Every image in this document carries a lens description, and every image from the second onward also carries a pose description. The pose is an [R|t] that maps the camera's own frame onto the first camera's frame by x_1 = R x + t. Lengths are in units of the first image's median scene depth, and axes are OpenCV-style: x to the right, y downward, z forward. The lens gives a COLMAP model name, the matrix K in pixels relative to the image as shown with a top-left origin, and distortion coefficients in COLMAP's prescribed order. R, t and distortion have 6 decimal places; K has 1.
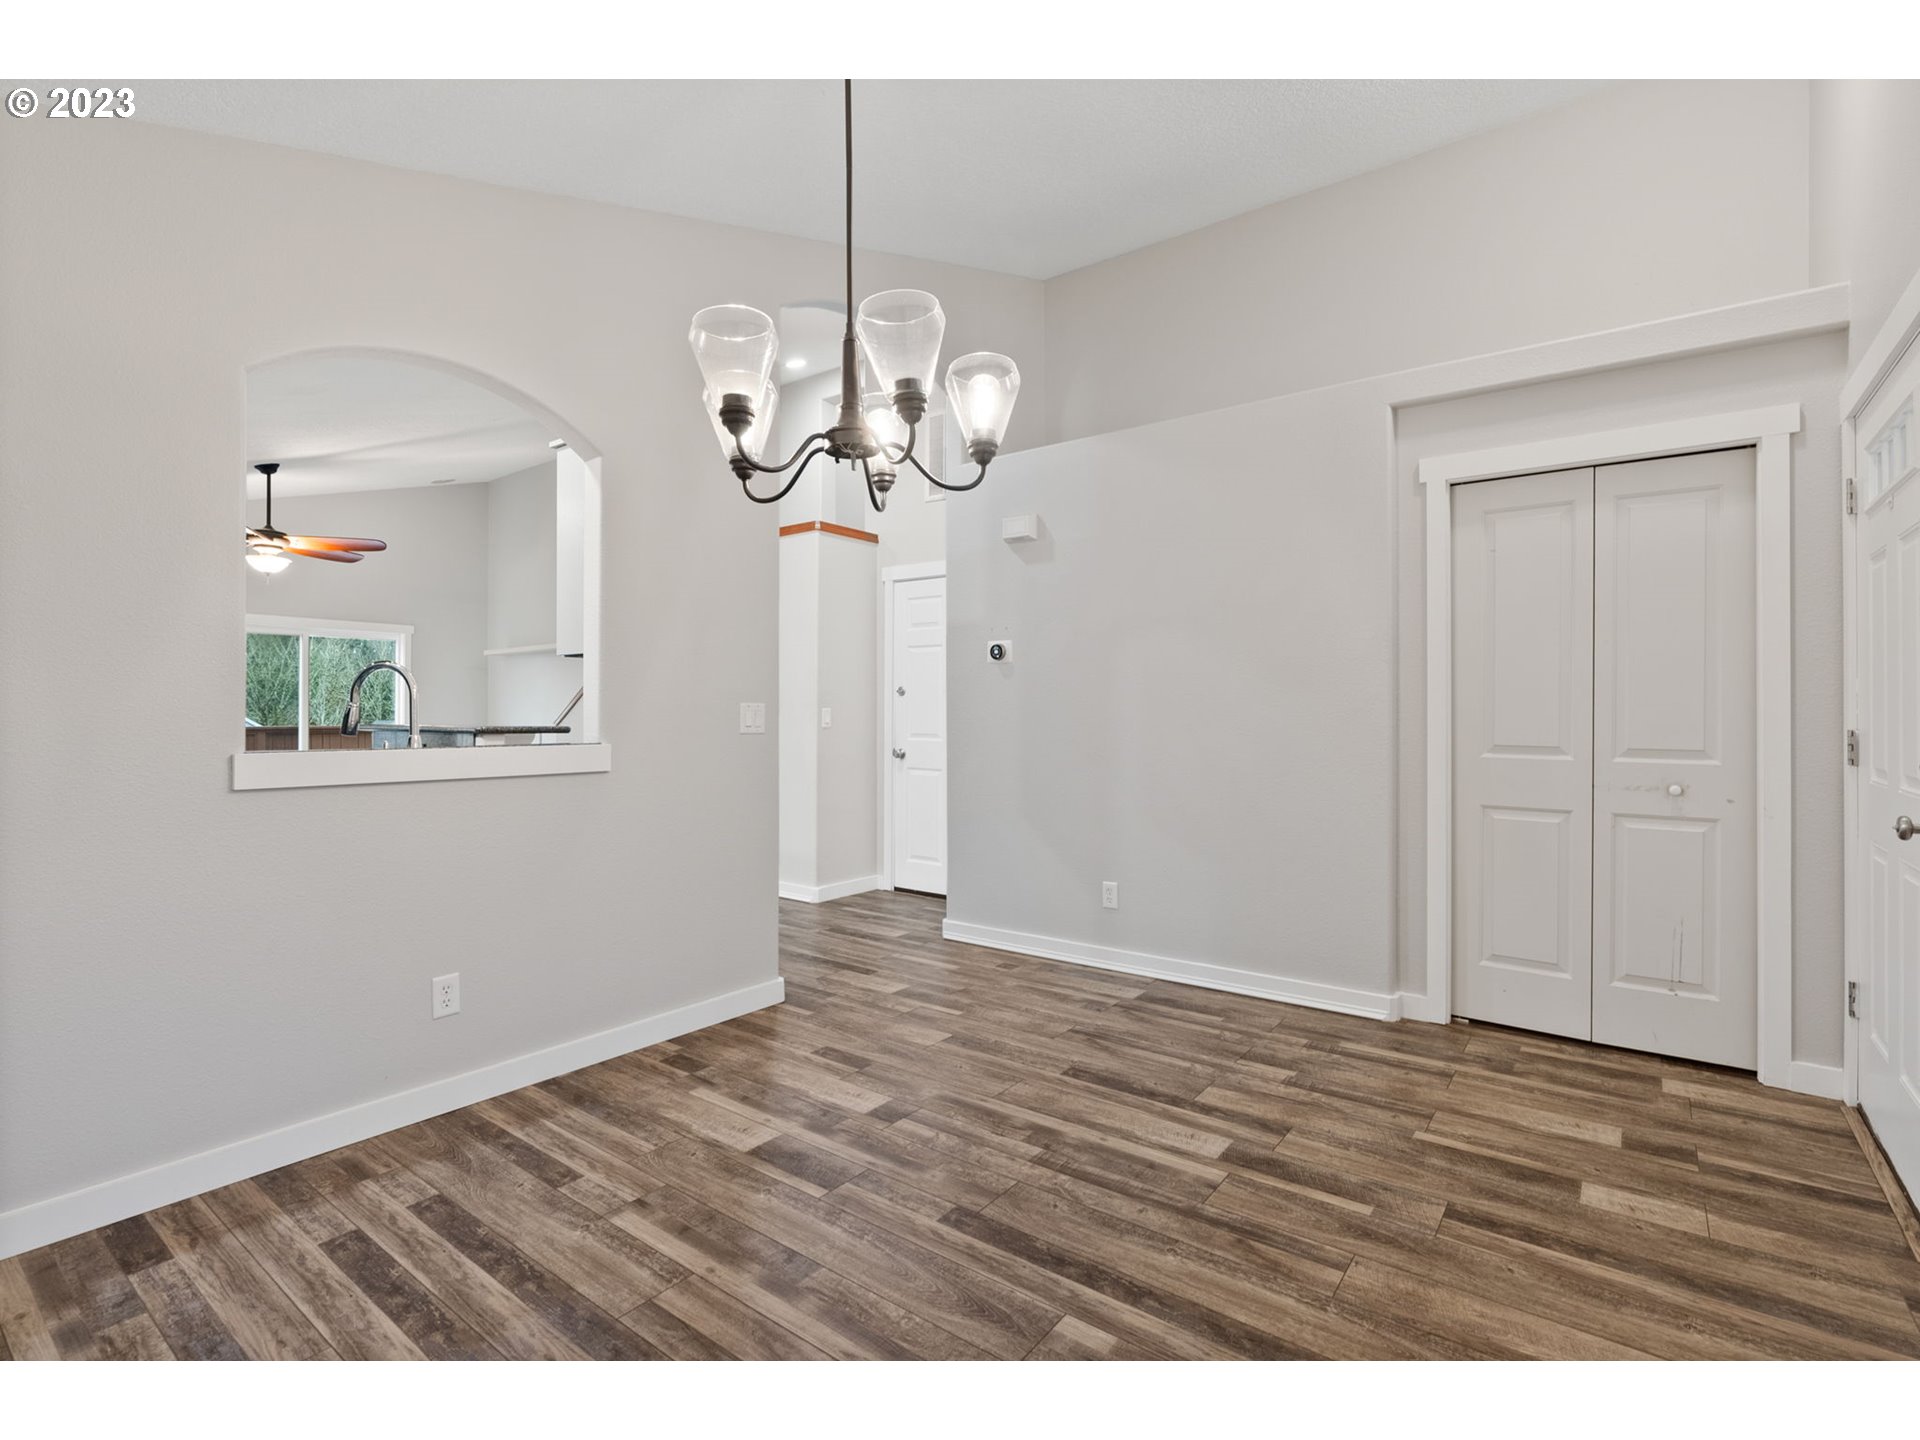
lens RADIAL K [[892.8, 0, 977.1], [0, 892.8, 717.2], [0, 0, 1]] dist [-0.009400, 0.003588]
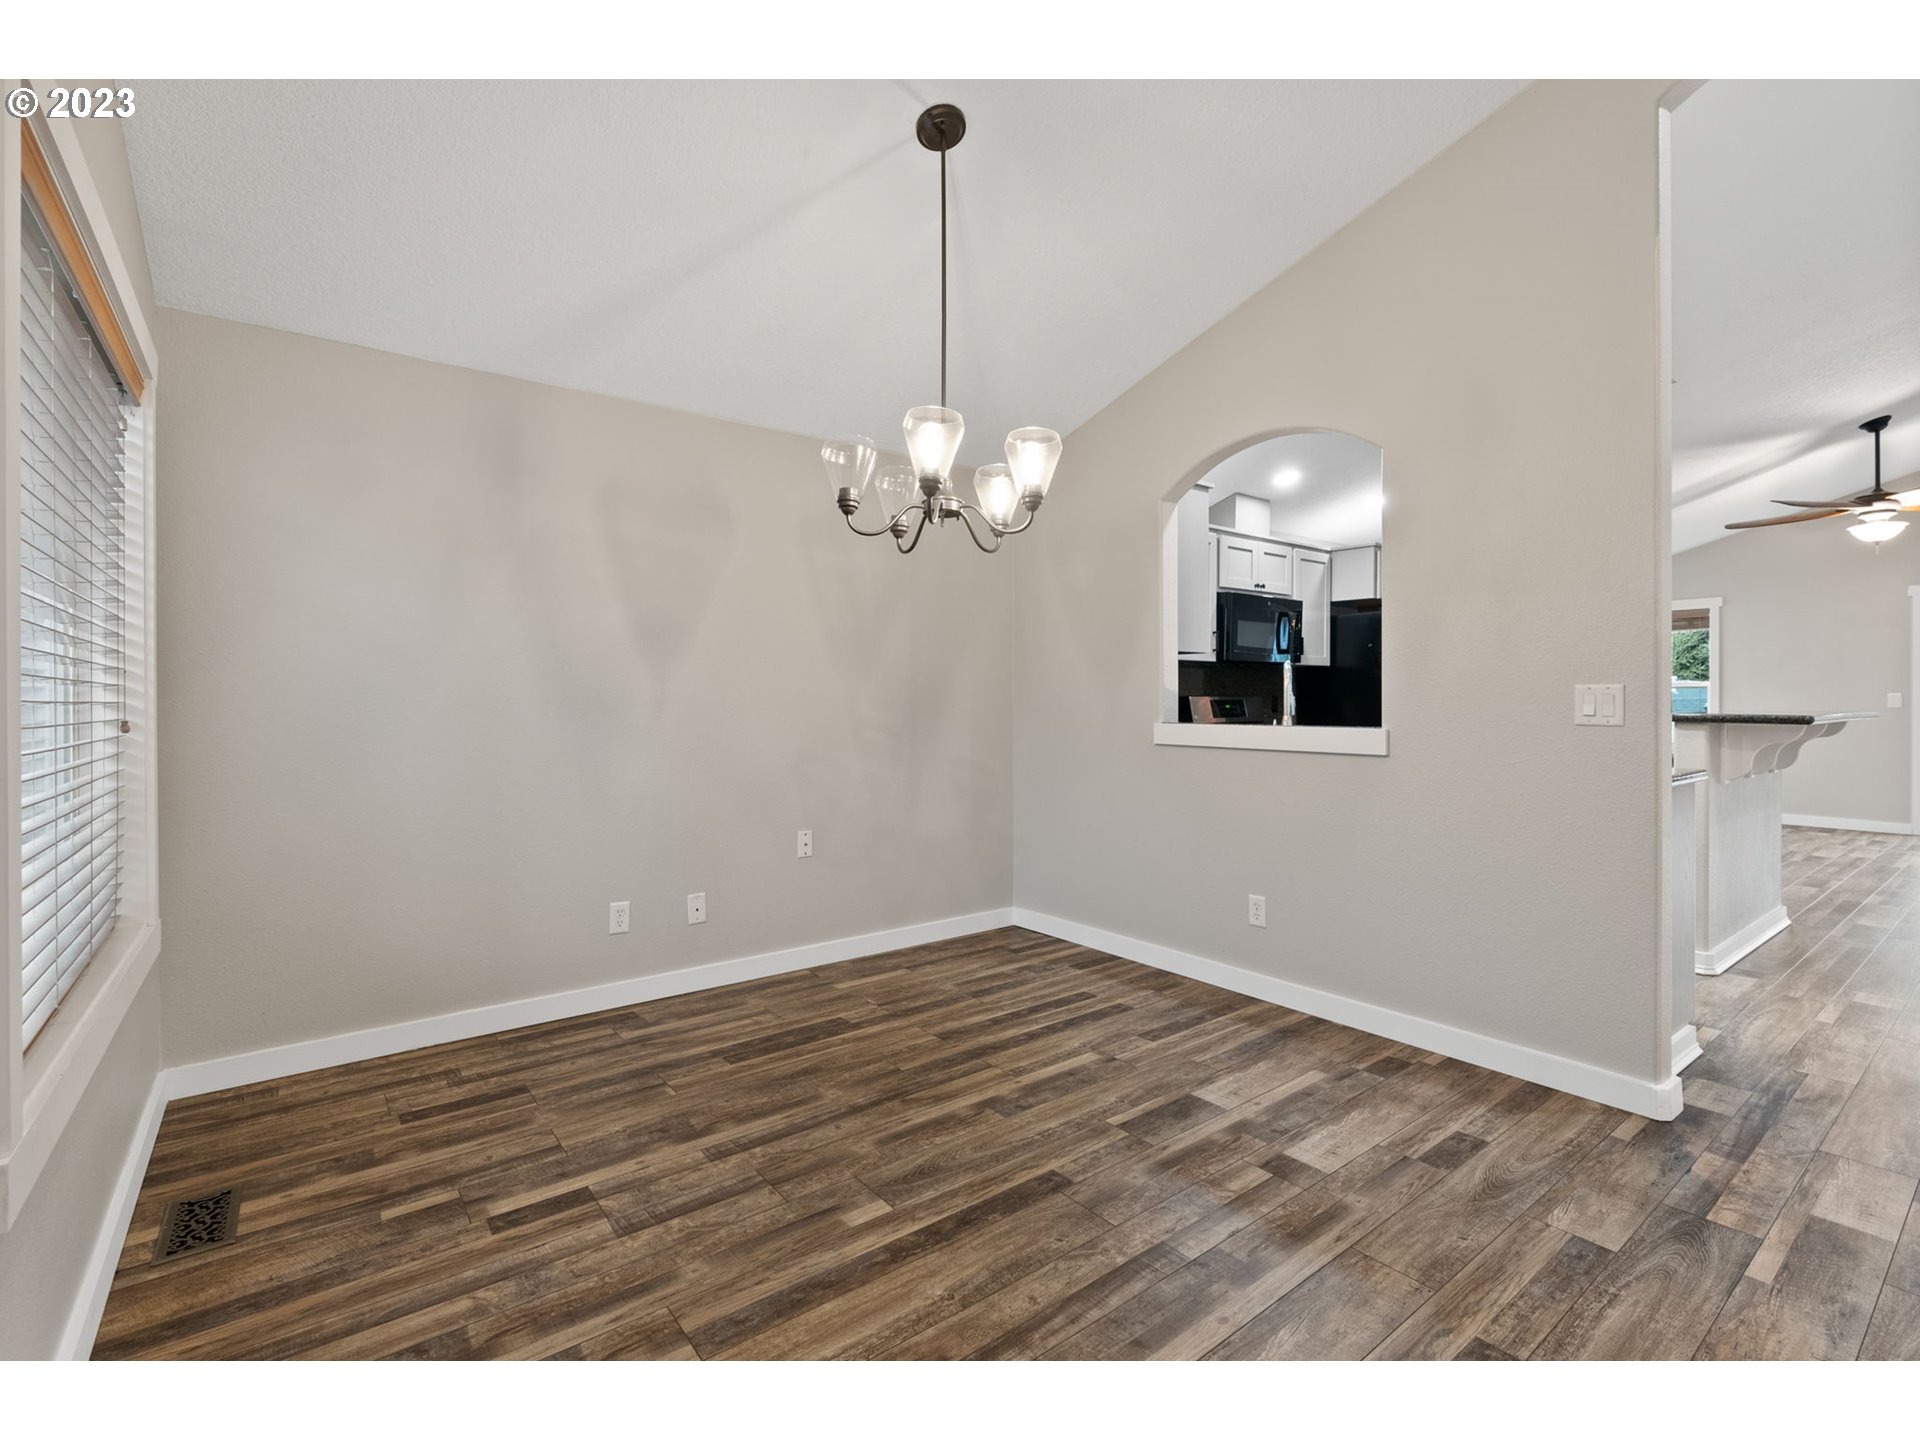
lens RADIAL K [[892.8, 0, 970.2], [0, 892.8, 705.4], [0, 0, 1]] dist [-0.009400, 0.003588]
pose [[-0.272298, 0.002837, -0.962209, 0.819323], [-0.001122, 0.999994, 0.003266, 0.000696], [0.962212, 0.001969, -0.272293, 0.963701]]
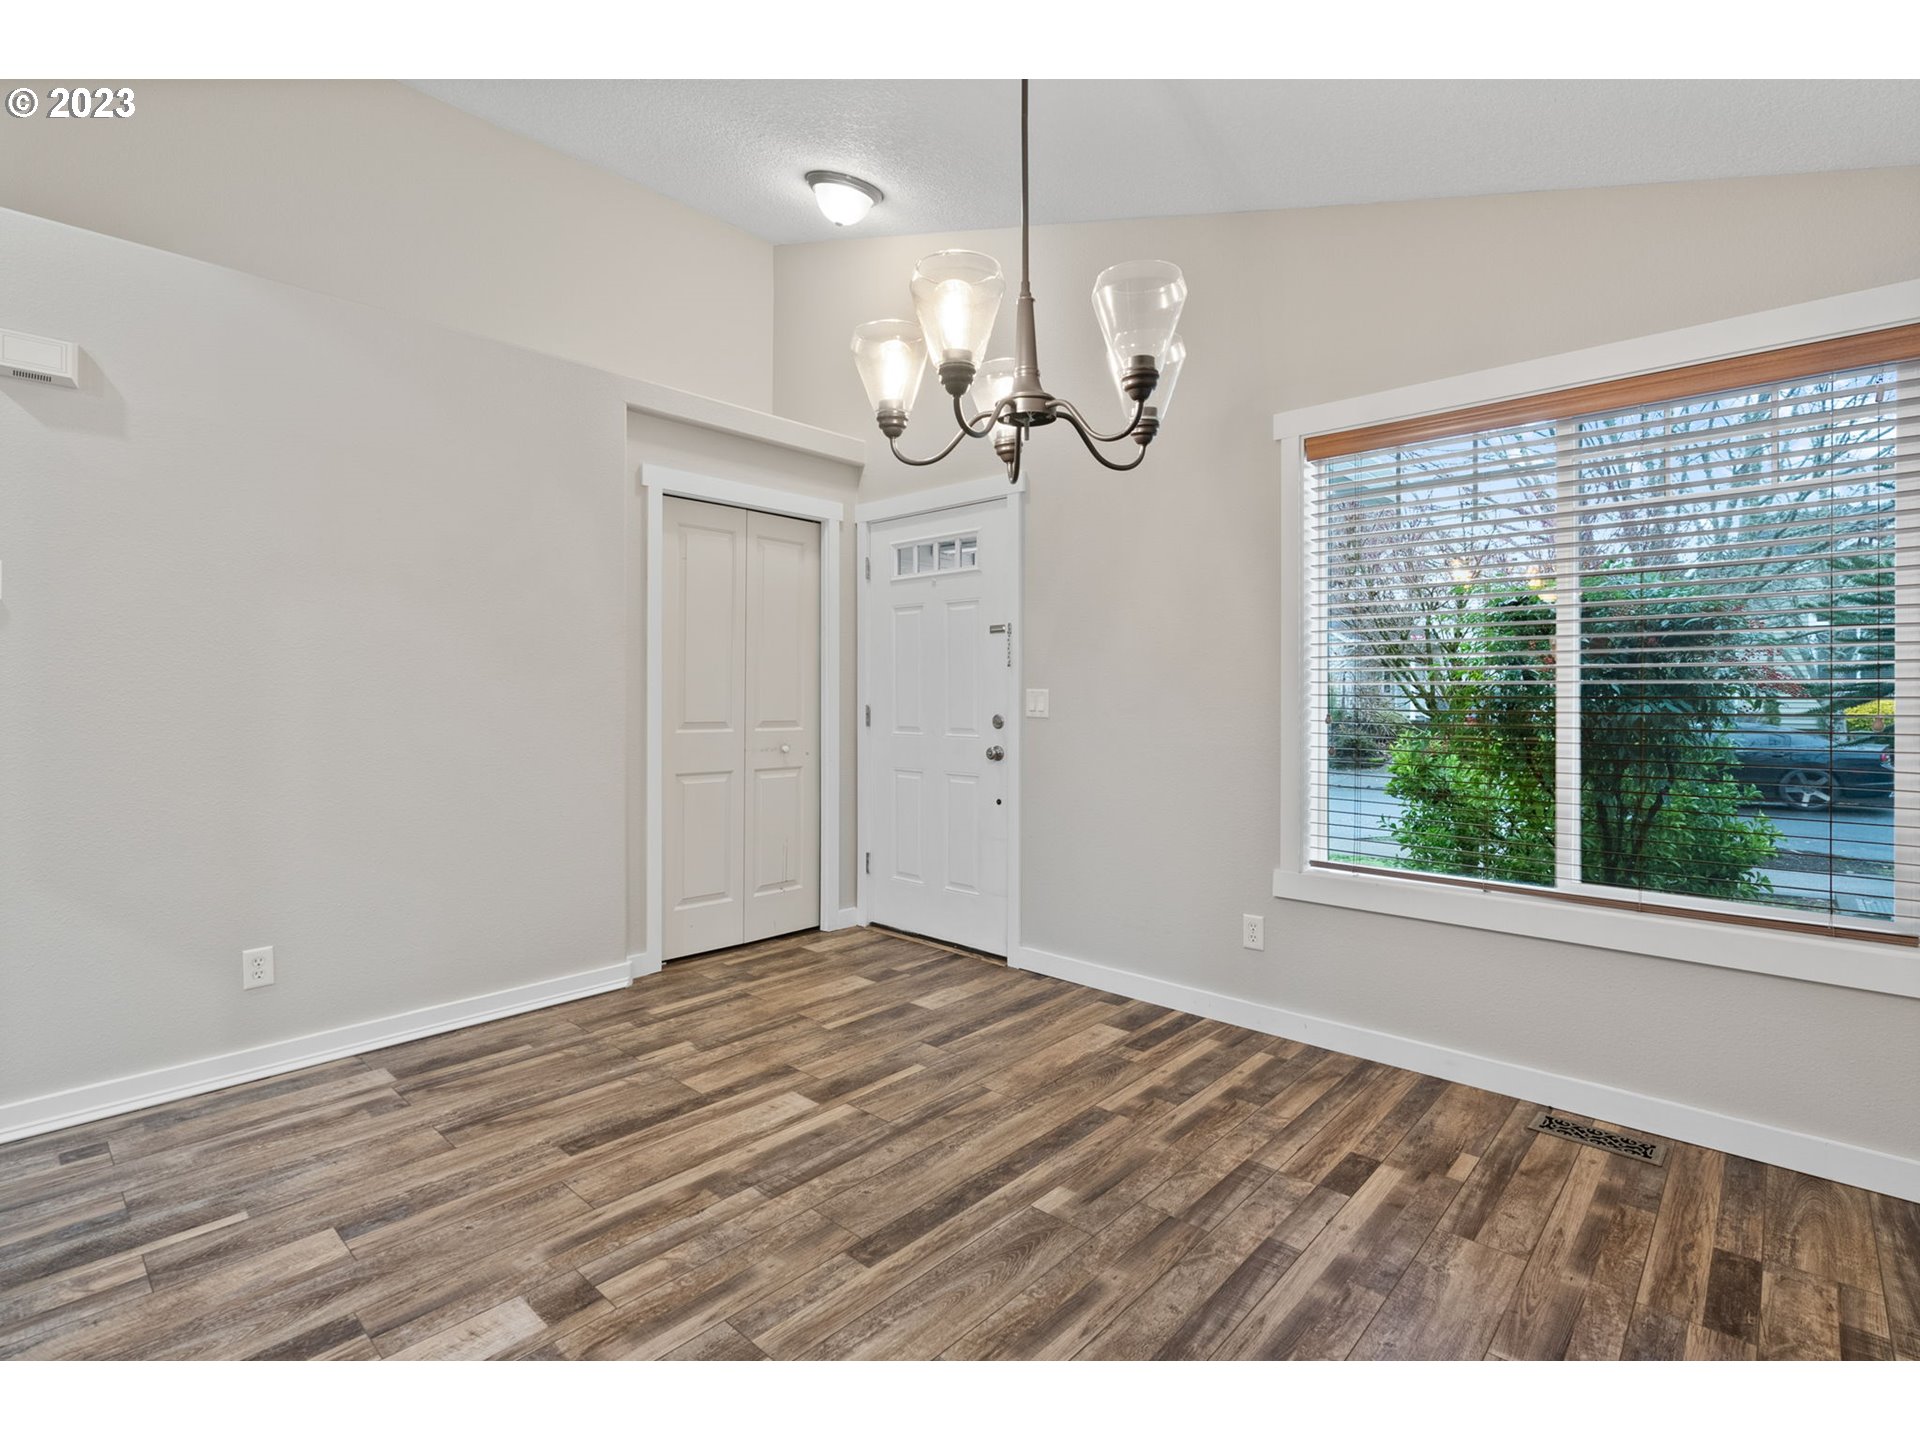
lens RADIAL K [[896.8, 0, 964.0], [0, 896.8, 703.6], [0, 0, 1]] dist [-0.007873, 0.001734]
pose [[0.112886, -0.008917, 0.993568, -0.737087], [0.003635, 0.999957, 0.008562, -0.003175], [-0.993601, 0.002645, 0.112913, 0.647376]]
